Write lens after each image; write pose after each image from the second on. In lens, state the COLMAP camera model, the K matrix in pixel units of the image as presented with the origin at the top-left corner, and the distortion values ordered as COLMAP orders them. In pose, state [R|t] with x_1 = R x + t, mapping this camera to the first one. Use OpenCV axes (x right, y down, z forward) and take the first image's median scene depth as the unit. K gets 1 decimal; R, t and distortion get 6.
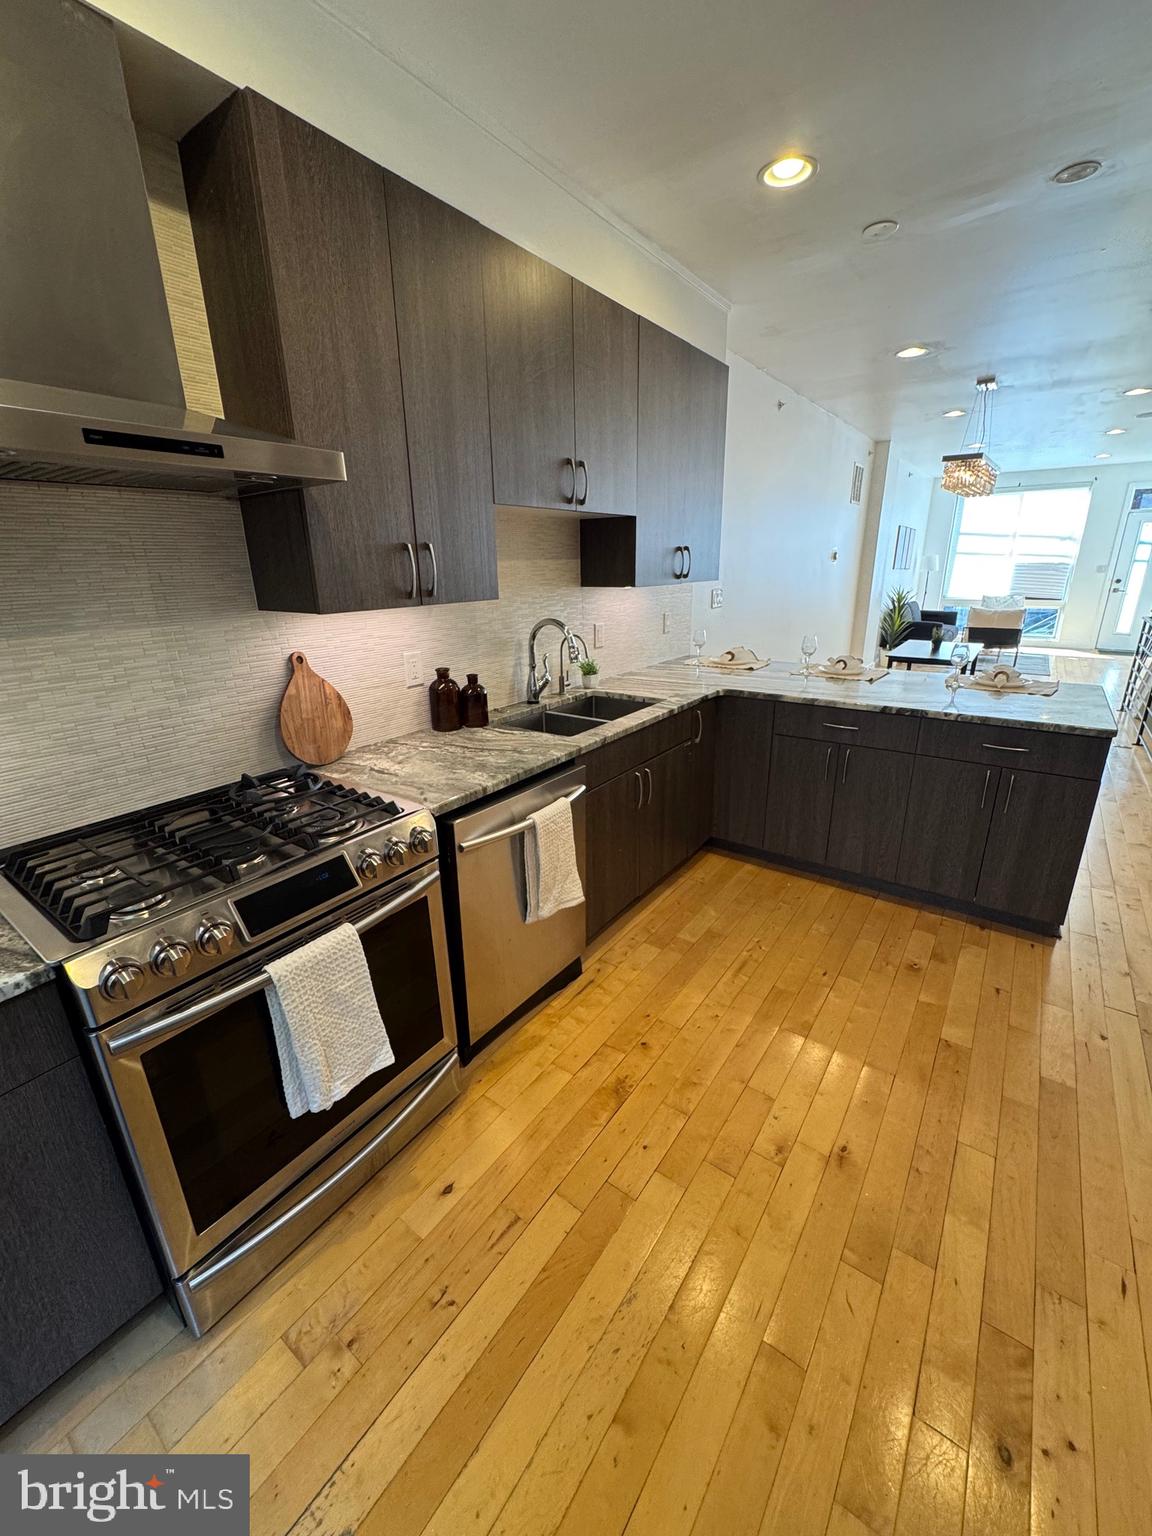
lens RADIAL K [[613.6, 0, 577.8], [0, 613.6, 766.2], [0, 0, 1]] dist [-0.001591, 0.000258]
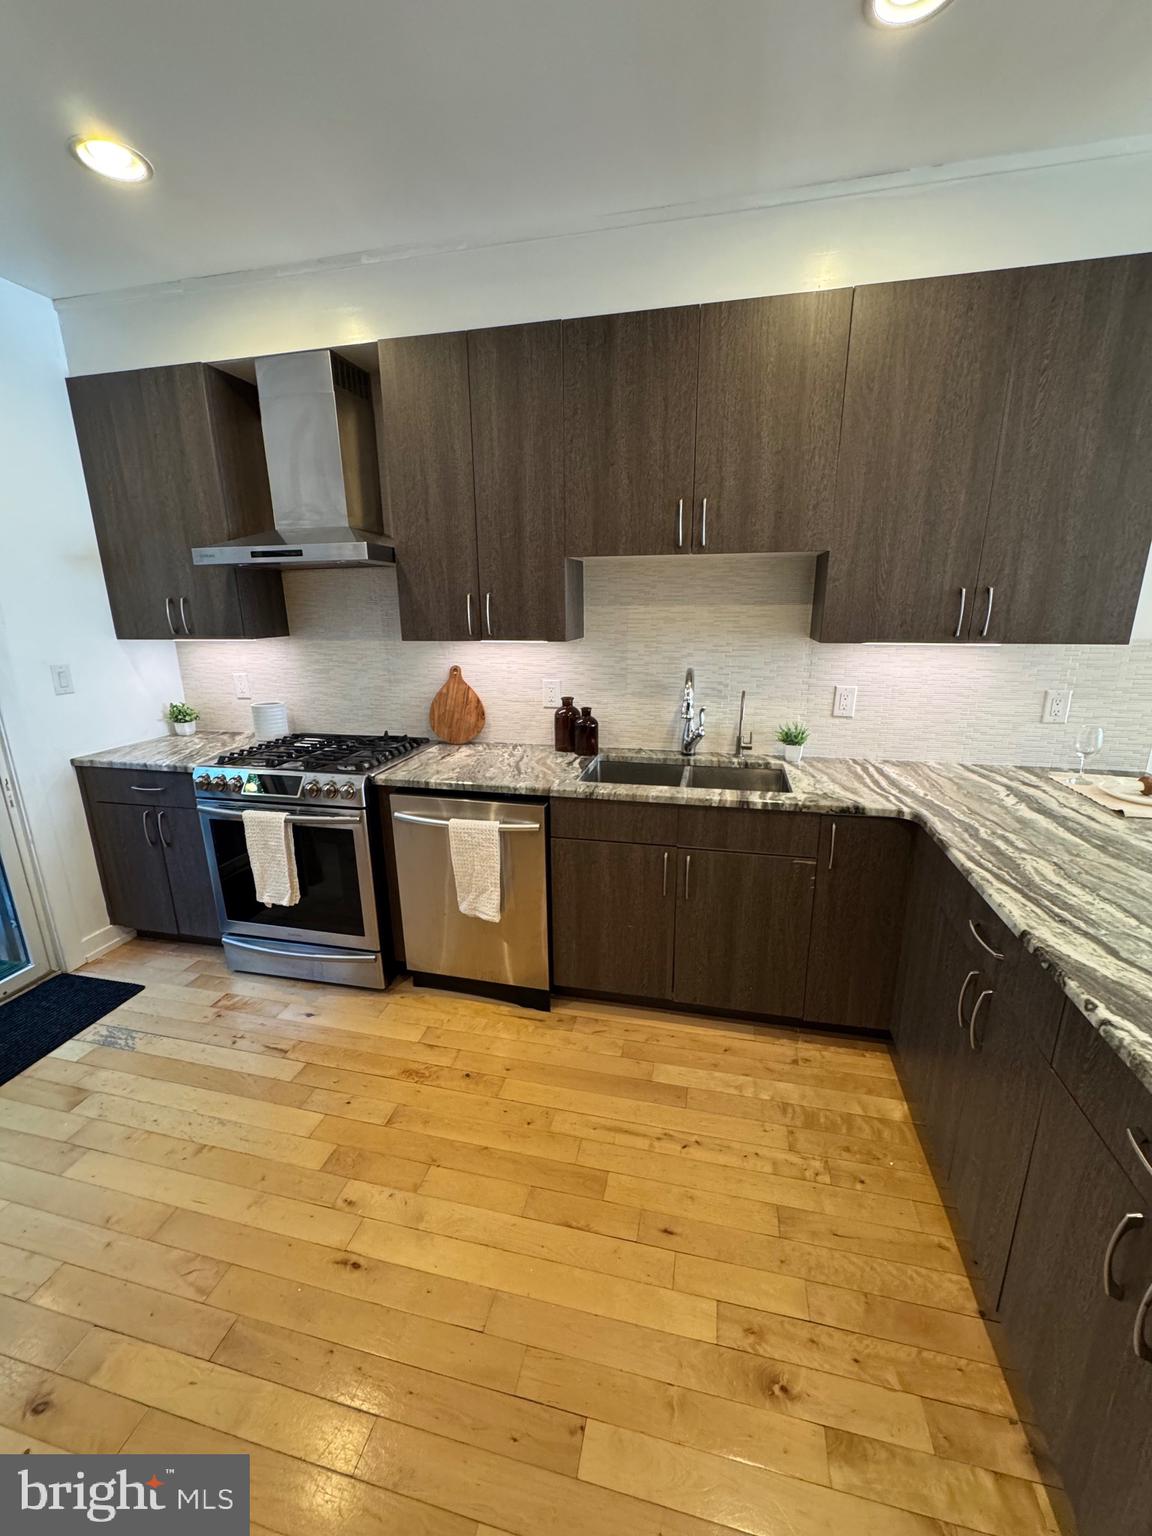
lens RADIAL K [[613.6, 0, 575.3], [0, 613.6, 766.7], [0, 0, 1]] dist [-0.001591, 0.000258]
pose [[0.387839, 0.253281, -0.886245, 1.001270], [-0.290872, 0.946005, 0.143068, -0.244881], [0.874628, 0.202297, 0.440570, 0.633734]]
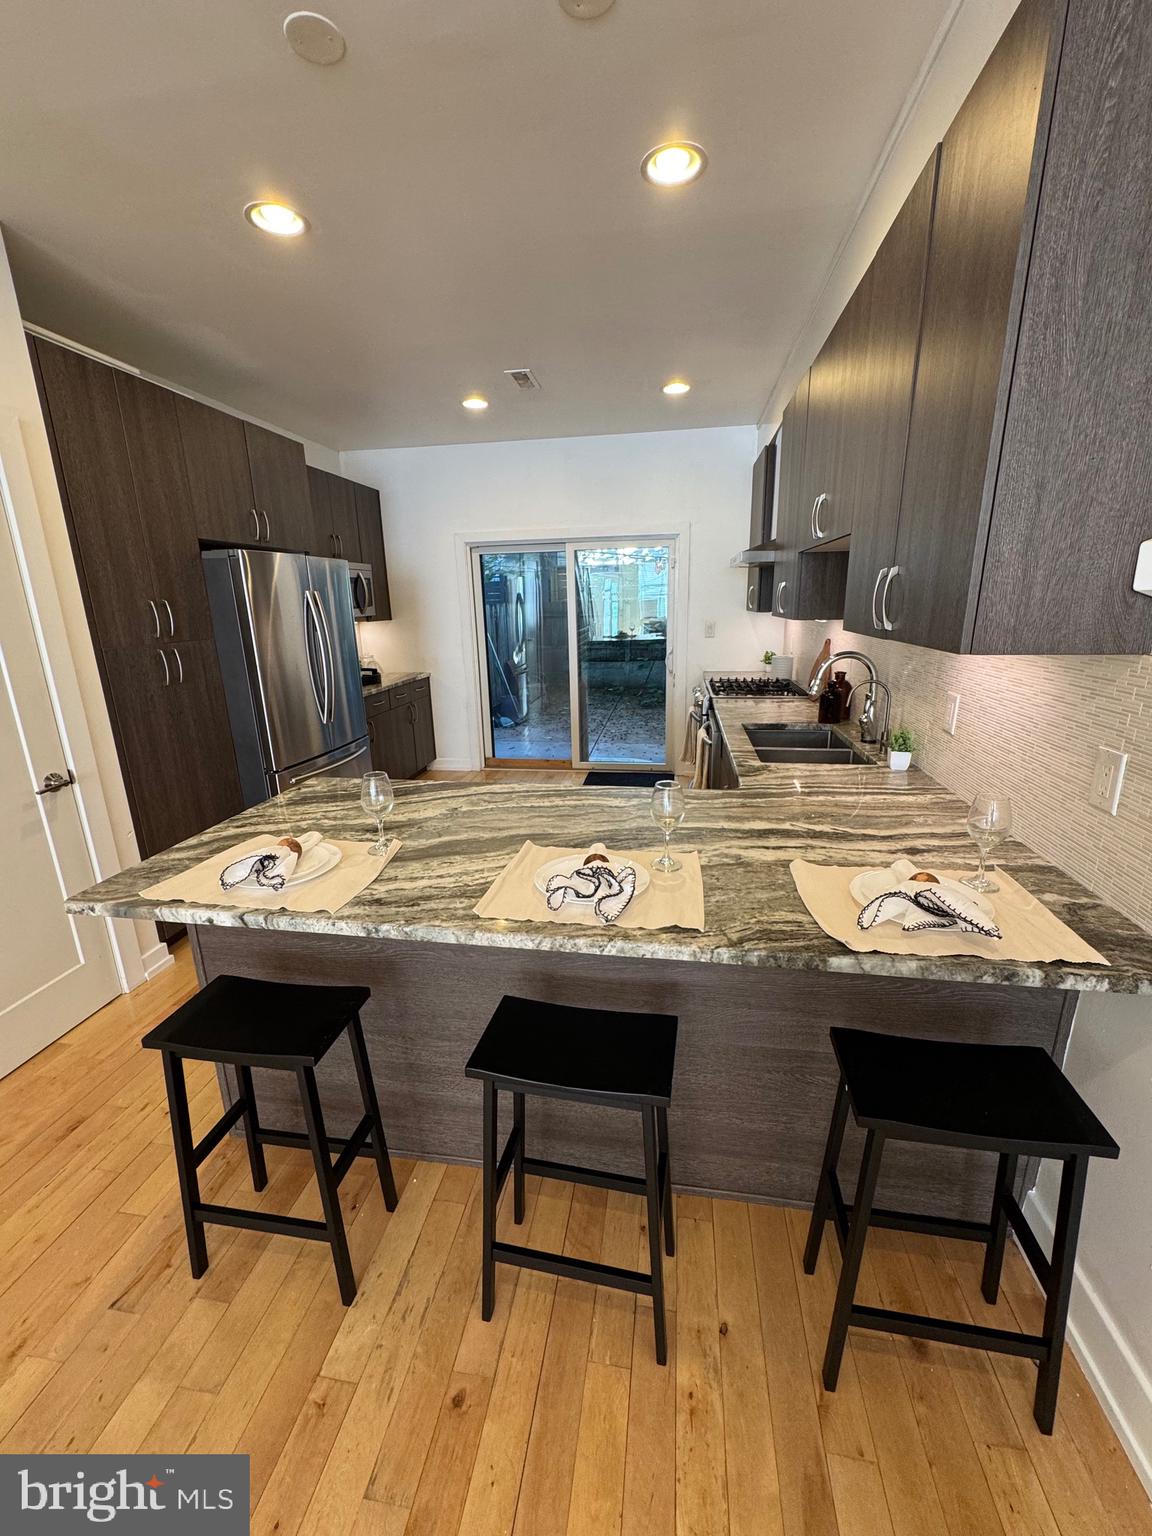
lens RADIAL K [[613.6, 0, 572.8], [0, 613.6, 768.1], [0, 0, 1]] dist [-0.001591, 0.000258]
pose [[-0.893275, 0.154451, -0.422142, 1.034940], [-0.108135, 0.837703, 0.535313, -0.753617], [0.436309, 0.523830, -0.731598, 2.195047]]
